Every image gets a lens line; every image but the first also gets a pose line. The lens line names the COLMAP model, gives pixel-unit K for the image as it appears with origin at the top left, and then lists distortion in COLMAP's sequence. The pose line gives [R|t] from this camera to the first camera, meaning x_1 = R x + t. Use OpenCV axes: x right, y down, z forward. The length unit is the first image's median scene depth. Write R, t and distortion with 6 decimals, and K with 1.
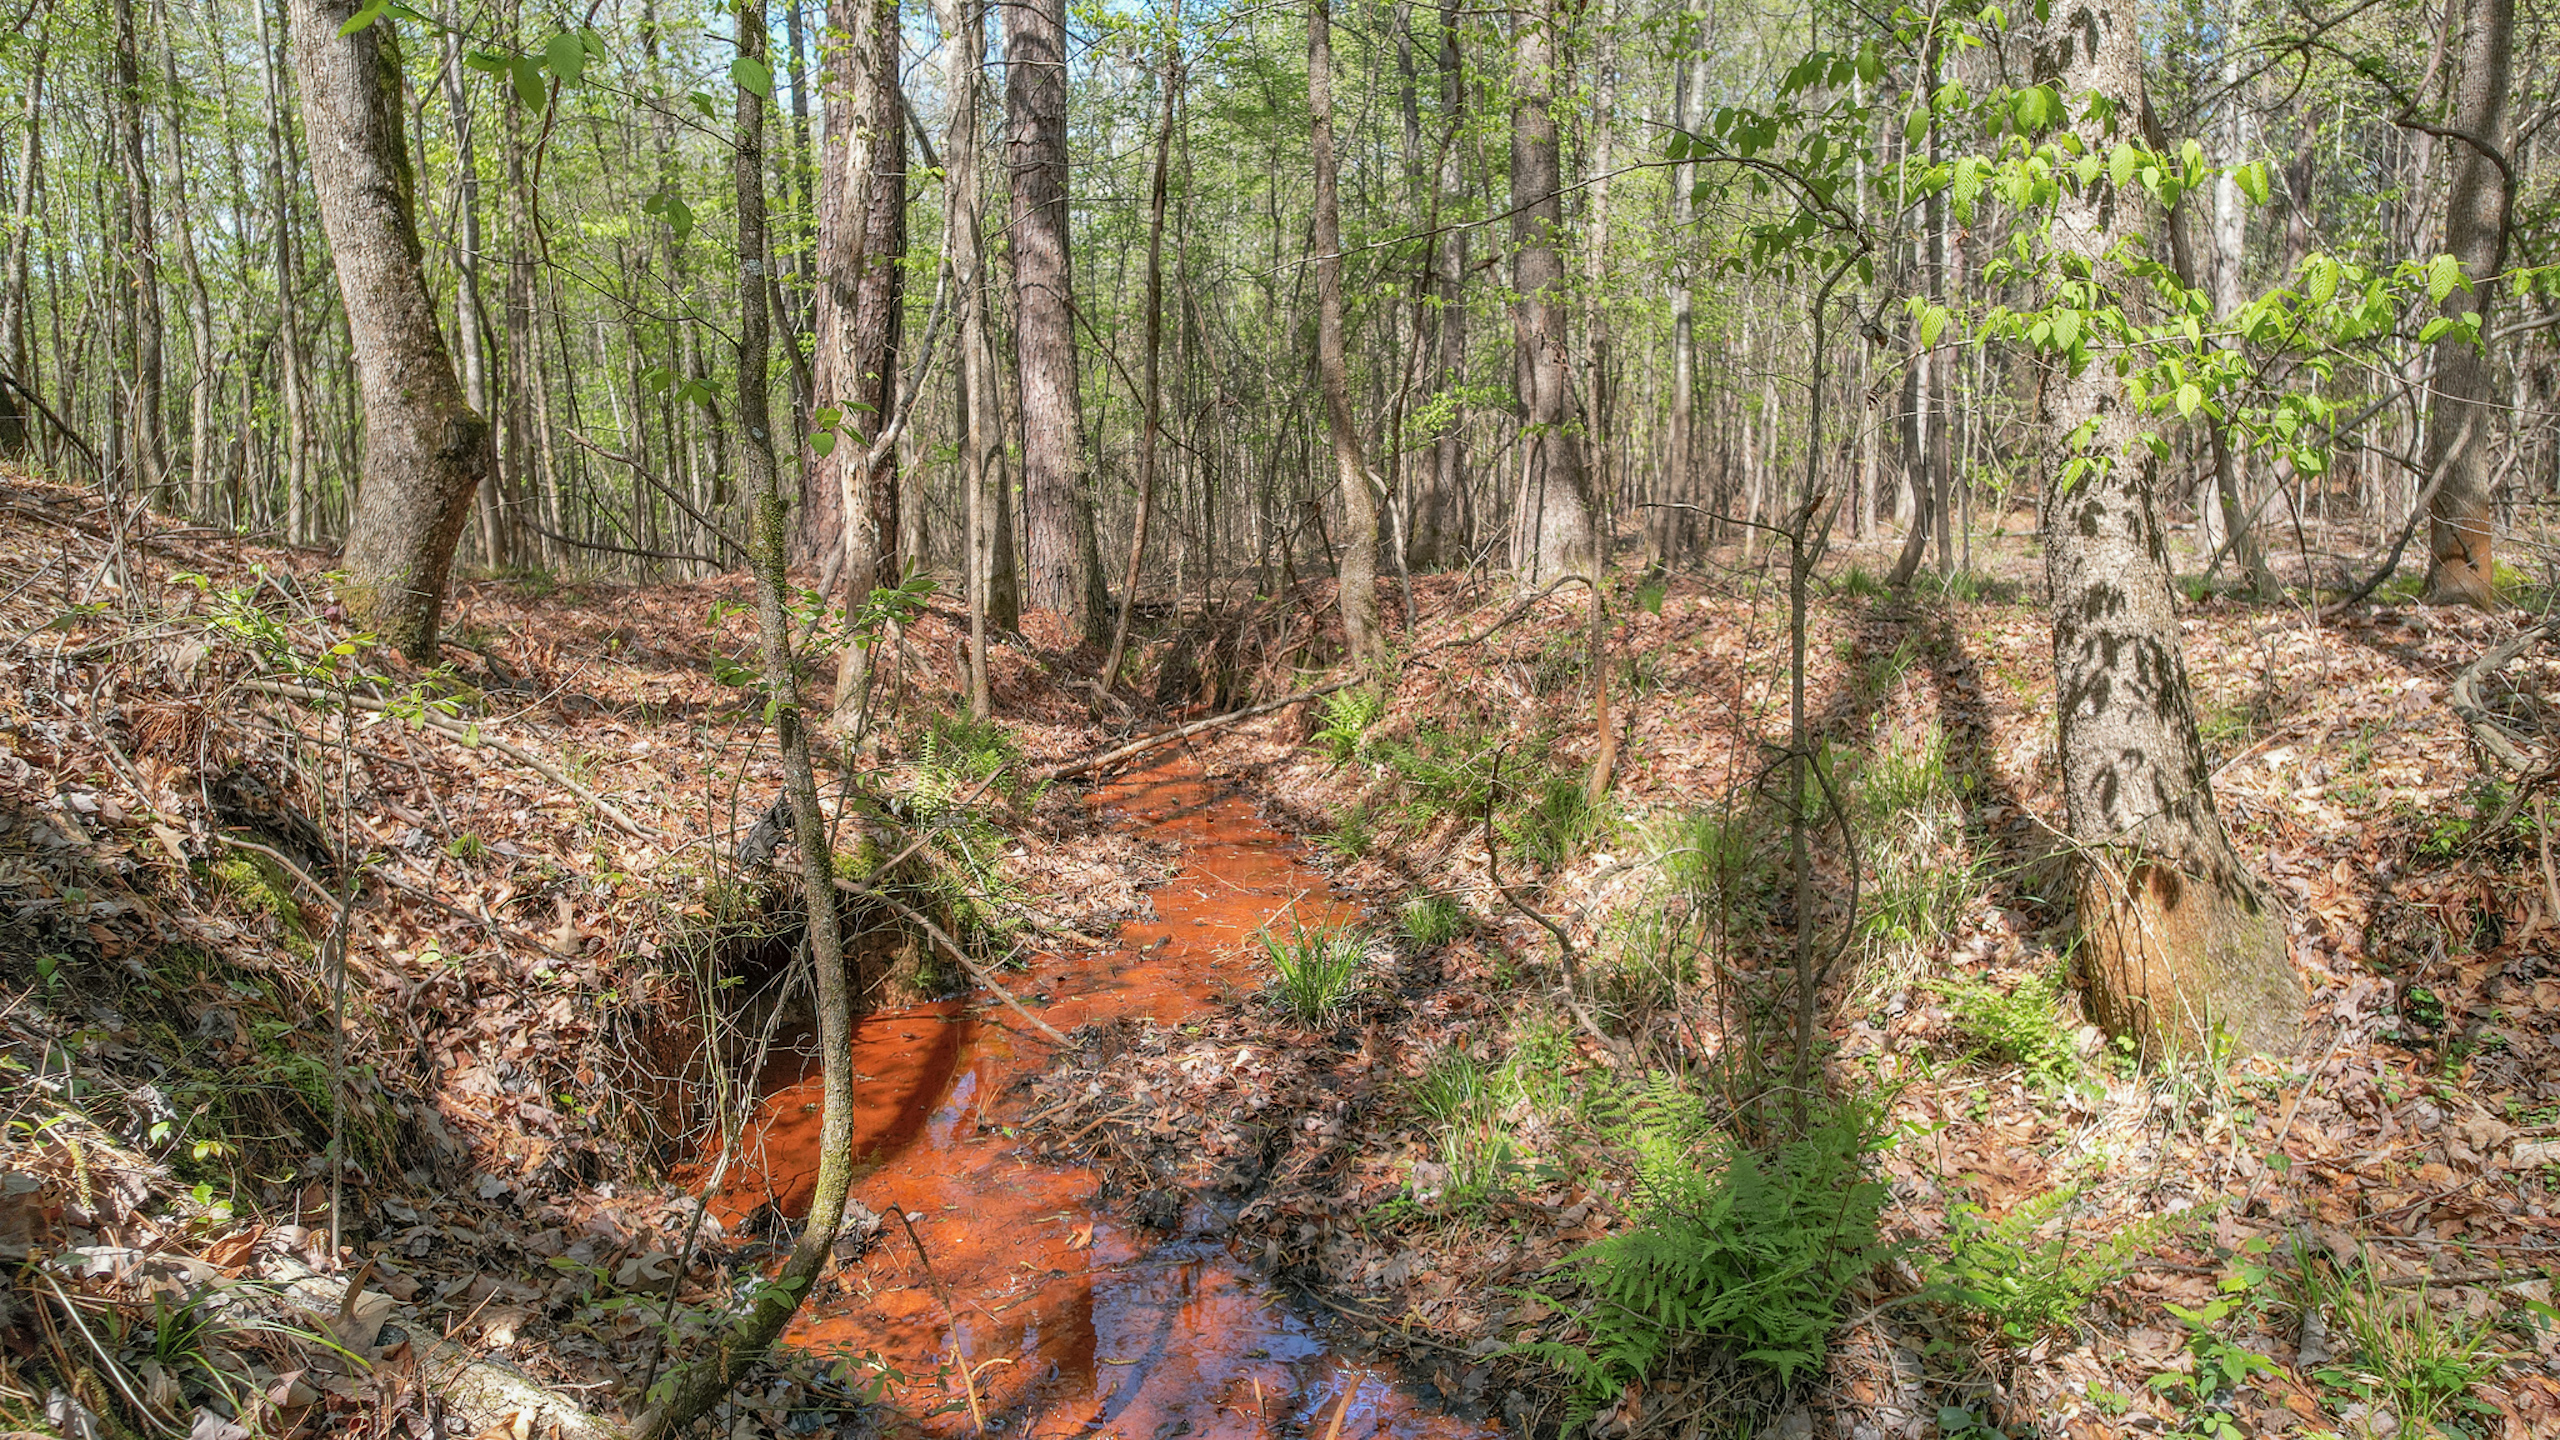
lens RADIAL K [[1640.2, 0, 1270.3], [0, 1640.2, 720.2], [0, 0, 1]] dist [-0.068965, 0.000723]
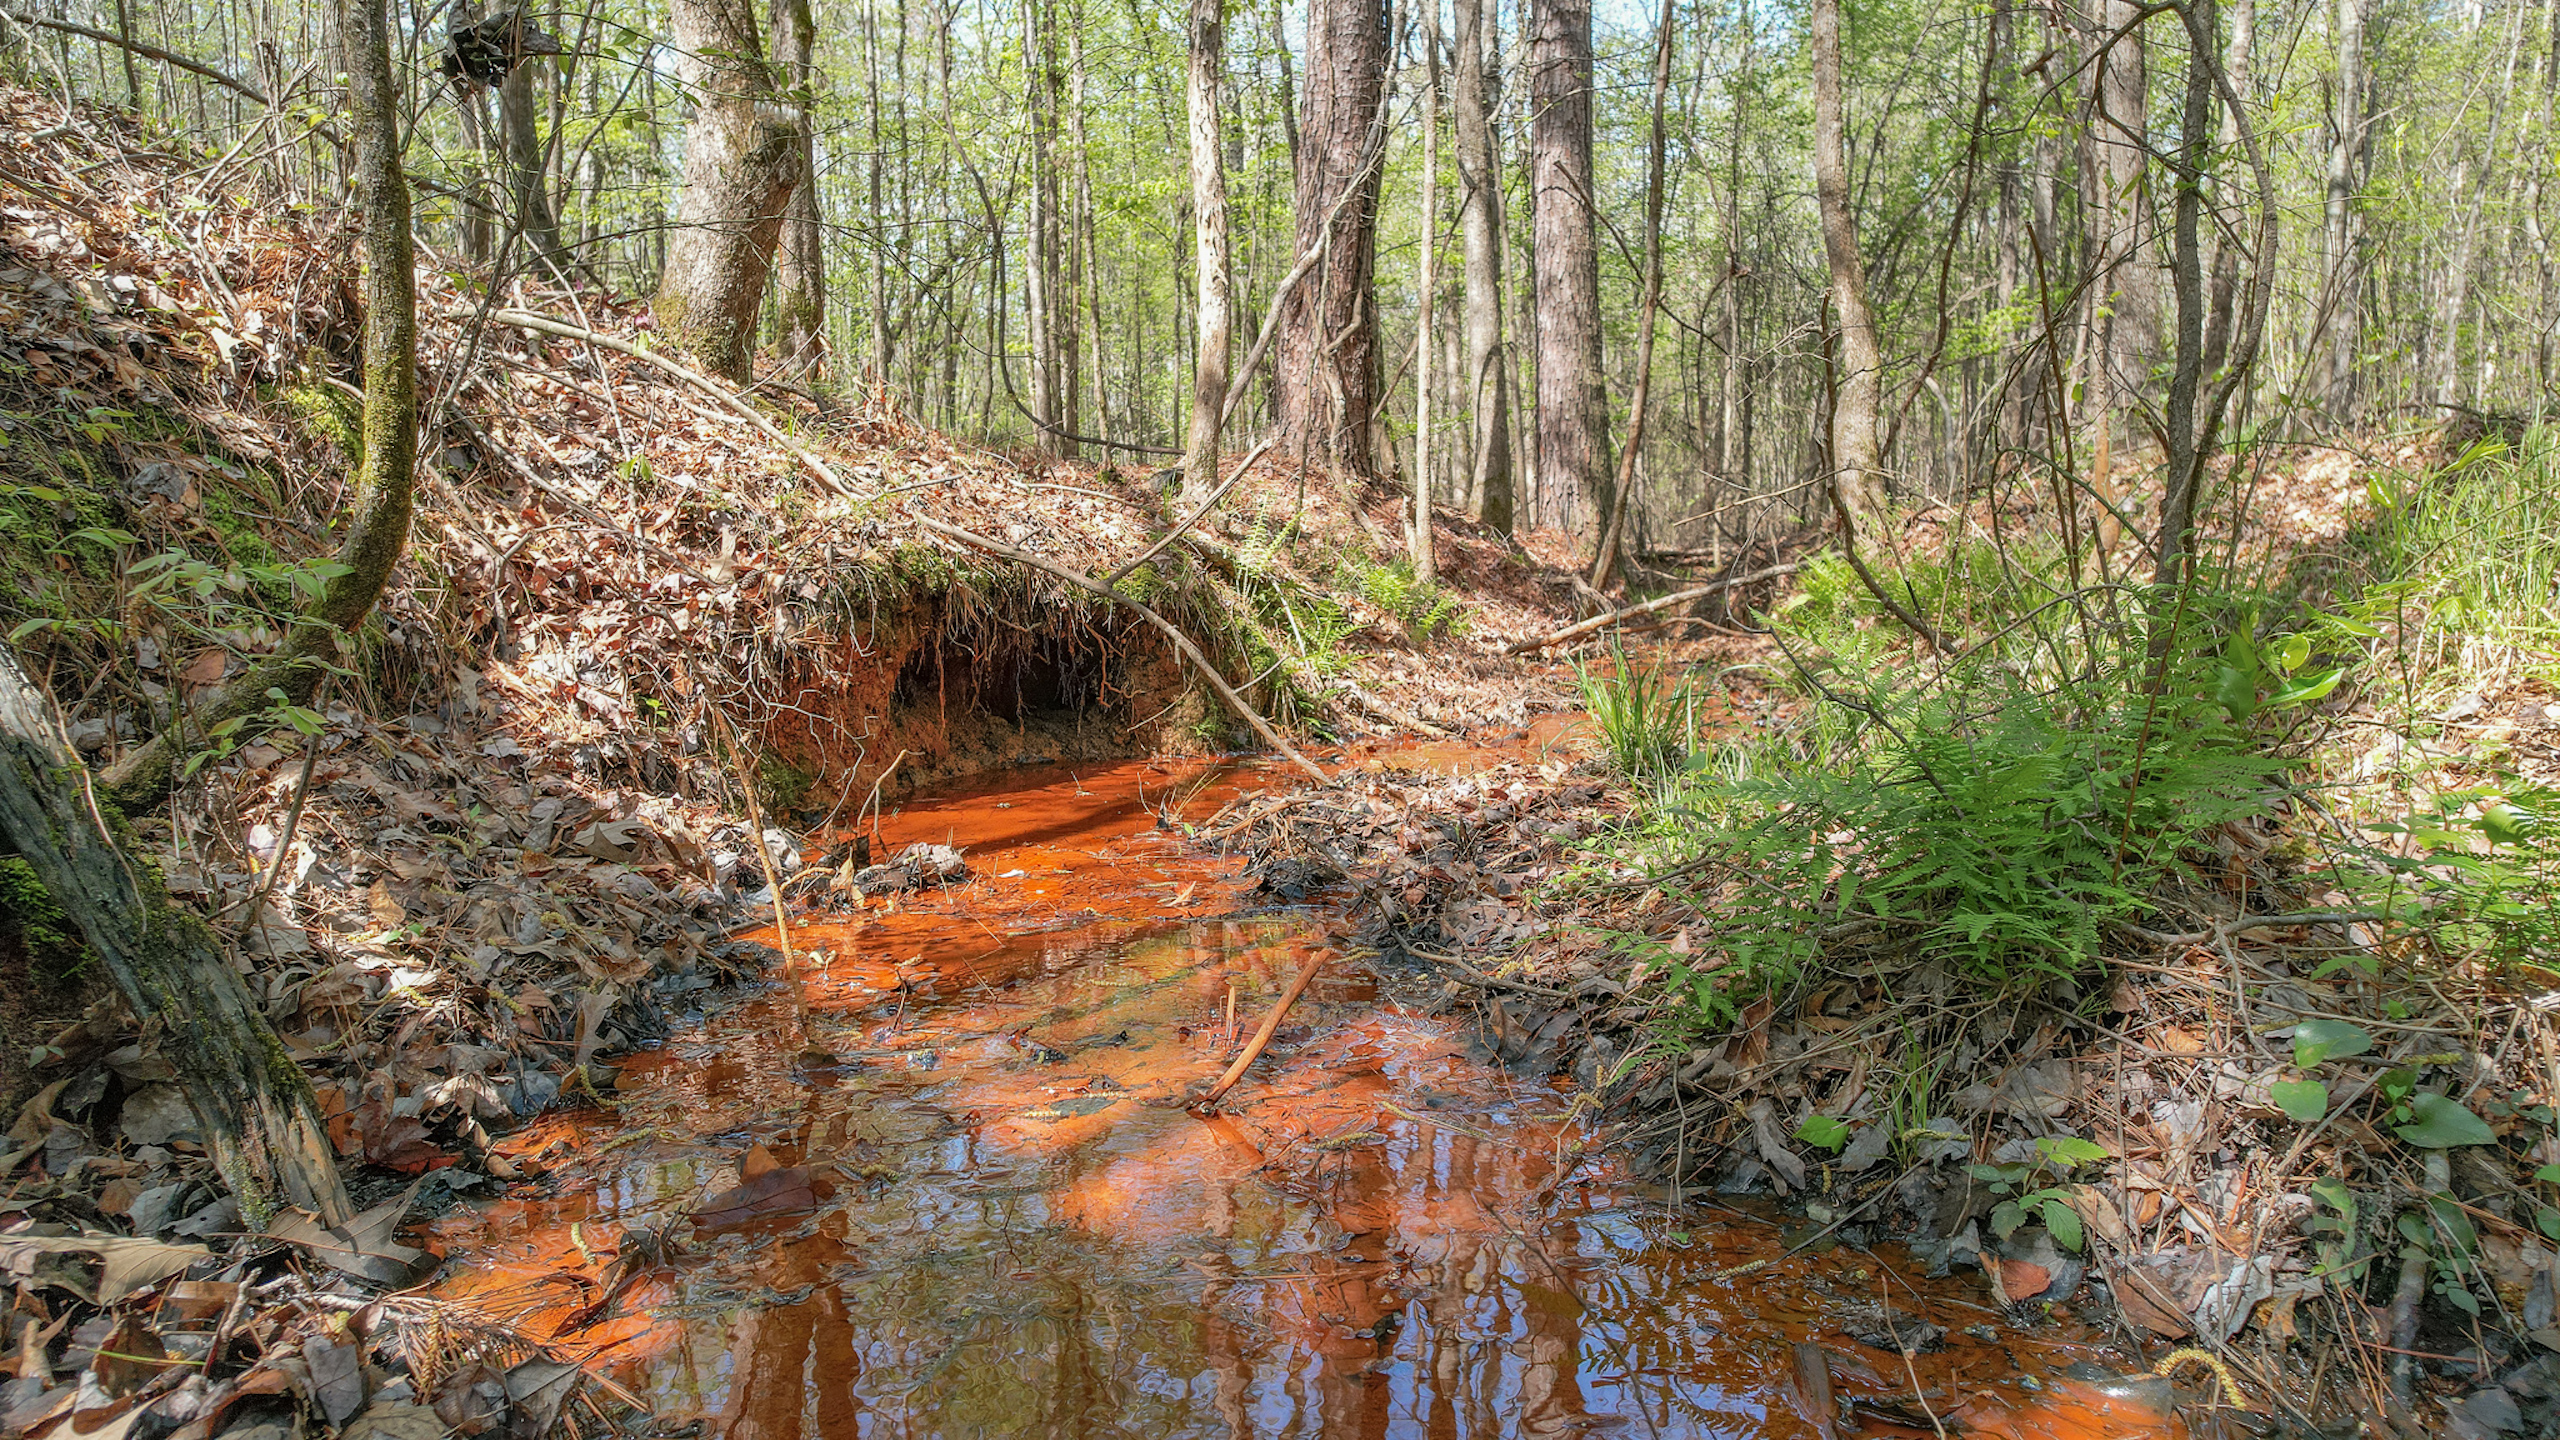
lens RADIAL K [[1640.2, 0, 1270.3], [0, 1640.2, 720.2], [0, 0, 1]] dist [-0.068965, 0.000723]
pose [[0.937373, 0.039358, -0.346096, 0.088612], [-0.042082, 0.999114, -0.000356, 0.108321], [0.345775, 0.014898, 0.938199, 0.132878]]
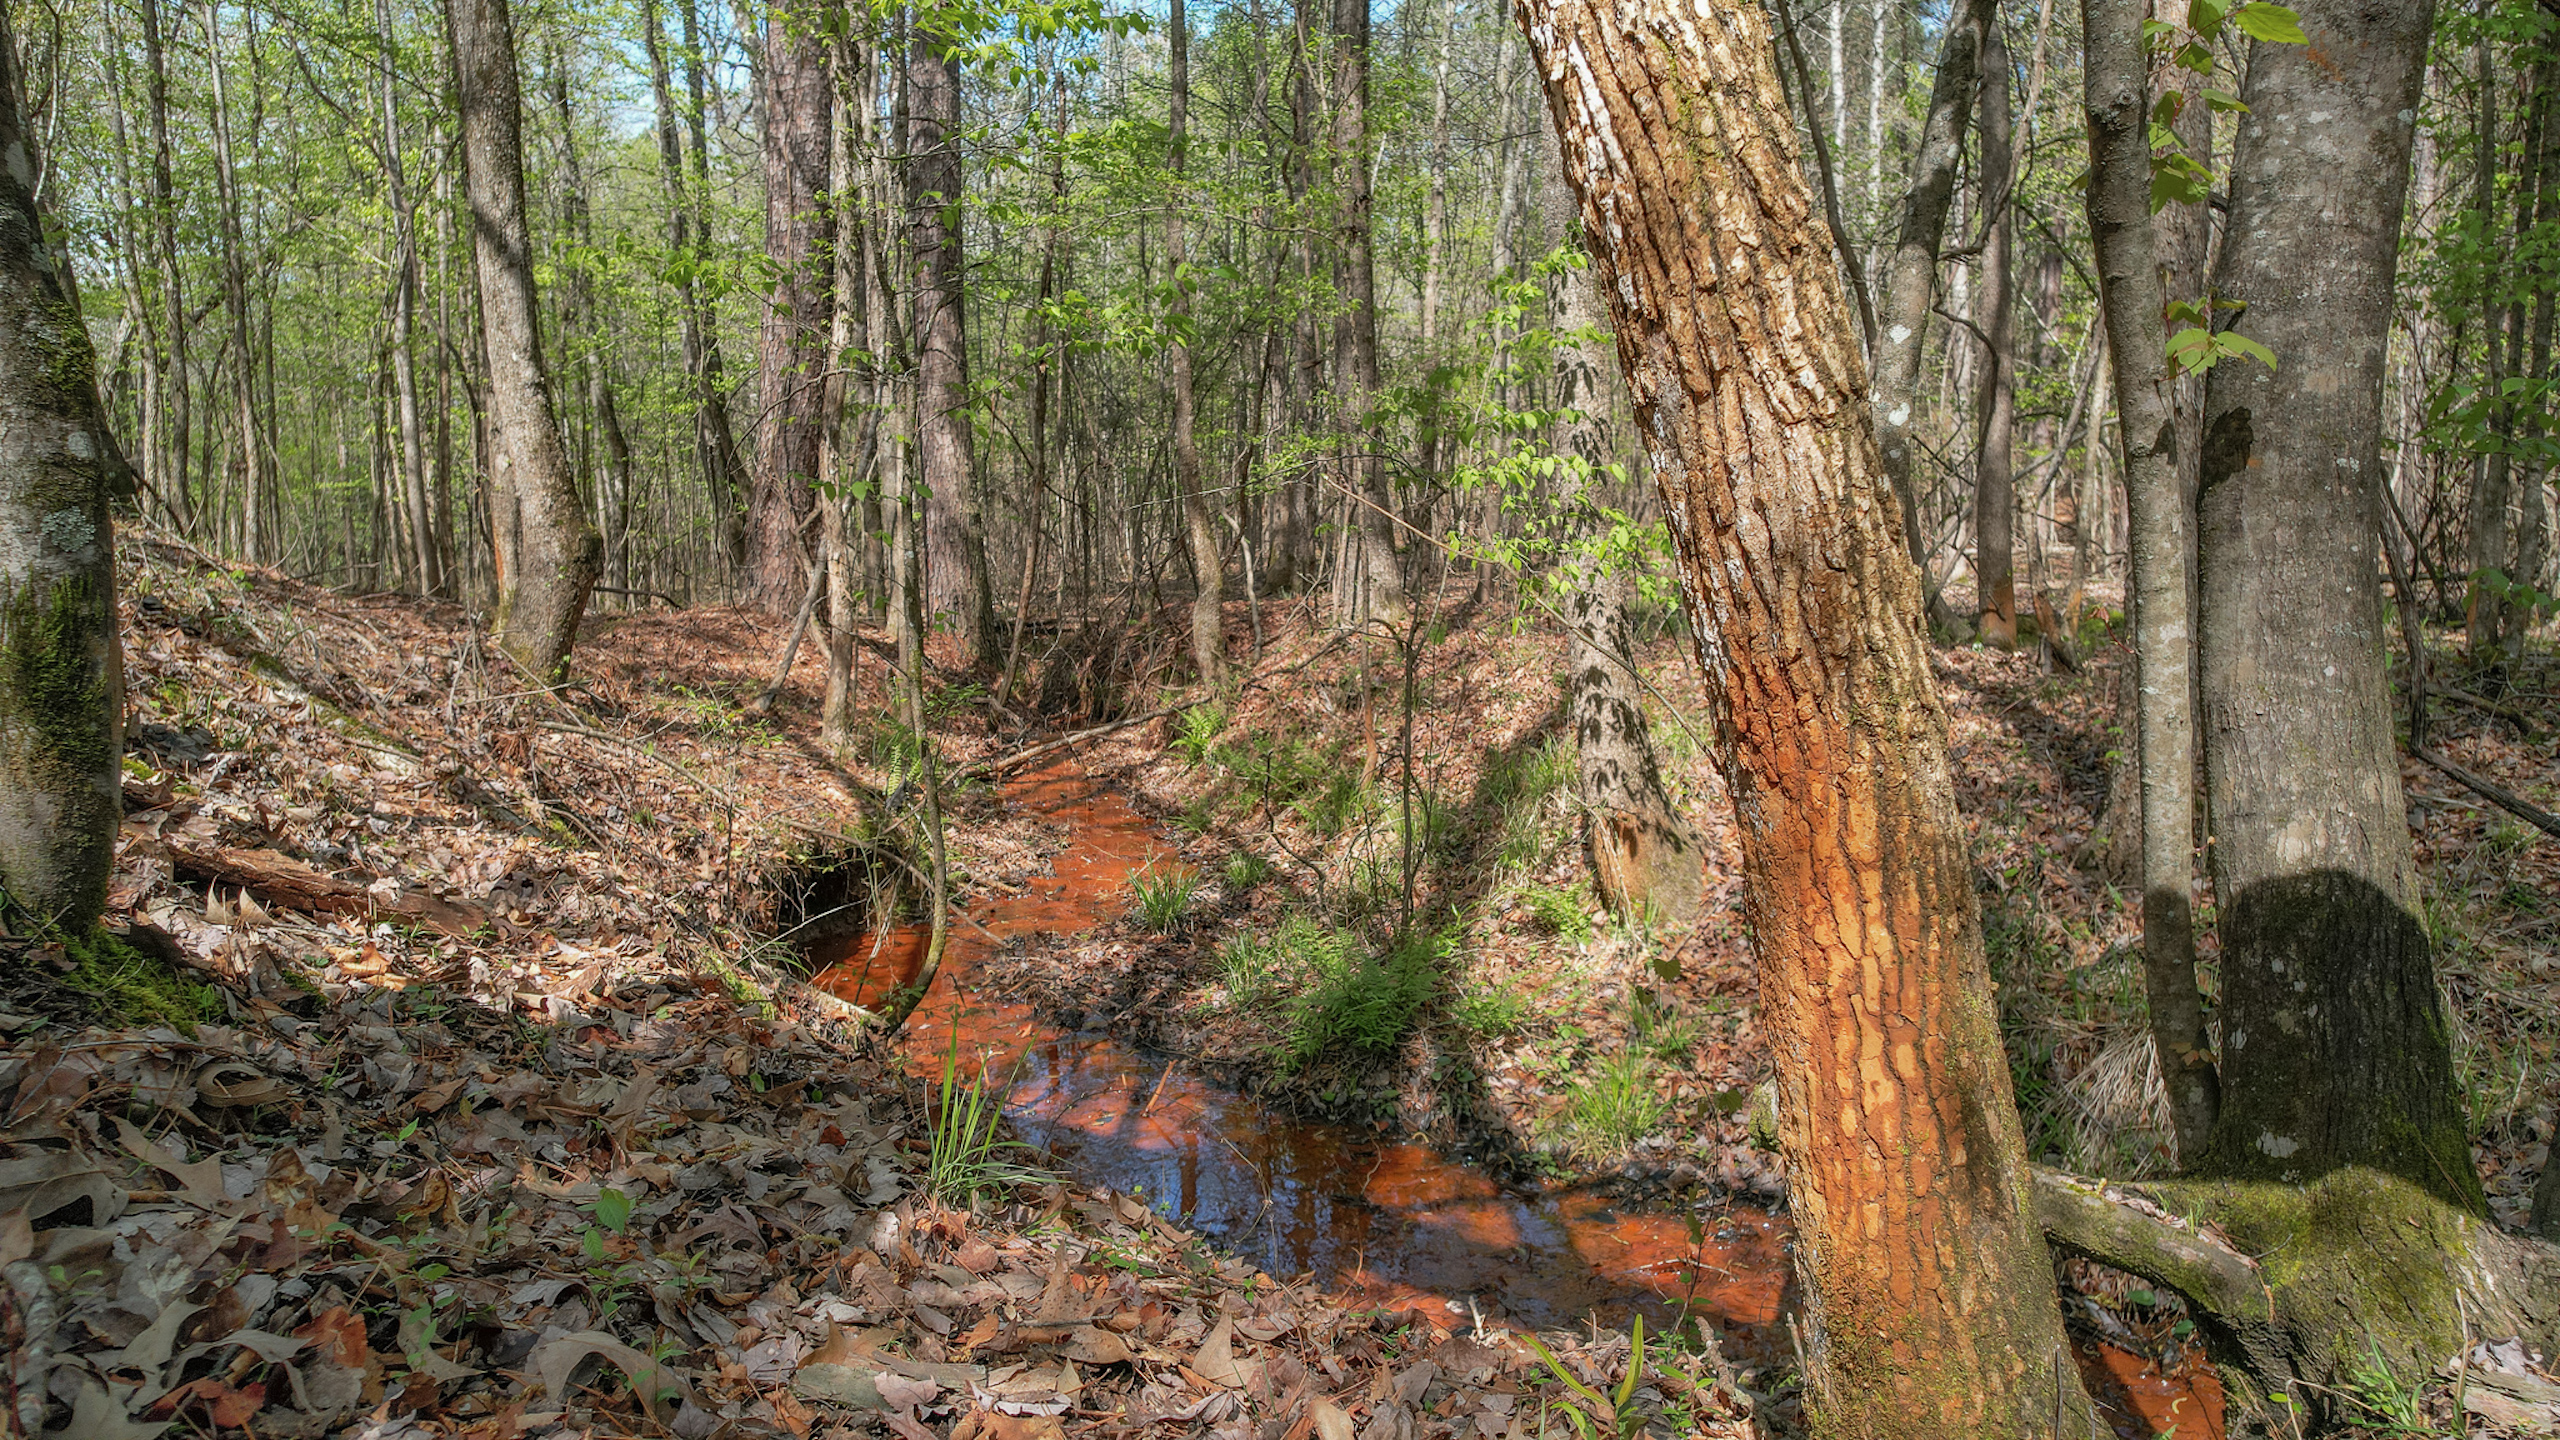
lens RADIAL K [[1640.2, 0, 1270.3], [0, 1640.2, 720.2], [0, 0, 1]] dist [-0.068965, 0.000723]
pose [[0.997083, -0.003588, 0.076242, 0.007281], [0.003751, 0.999991, -0.002001, -0.007430], [-0.076234, 0.002281, 0.997087, -0.368067]]
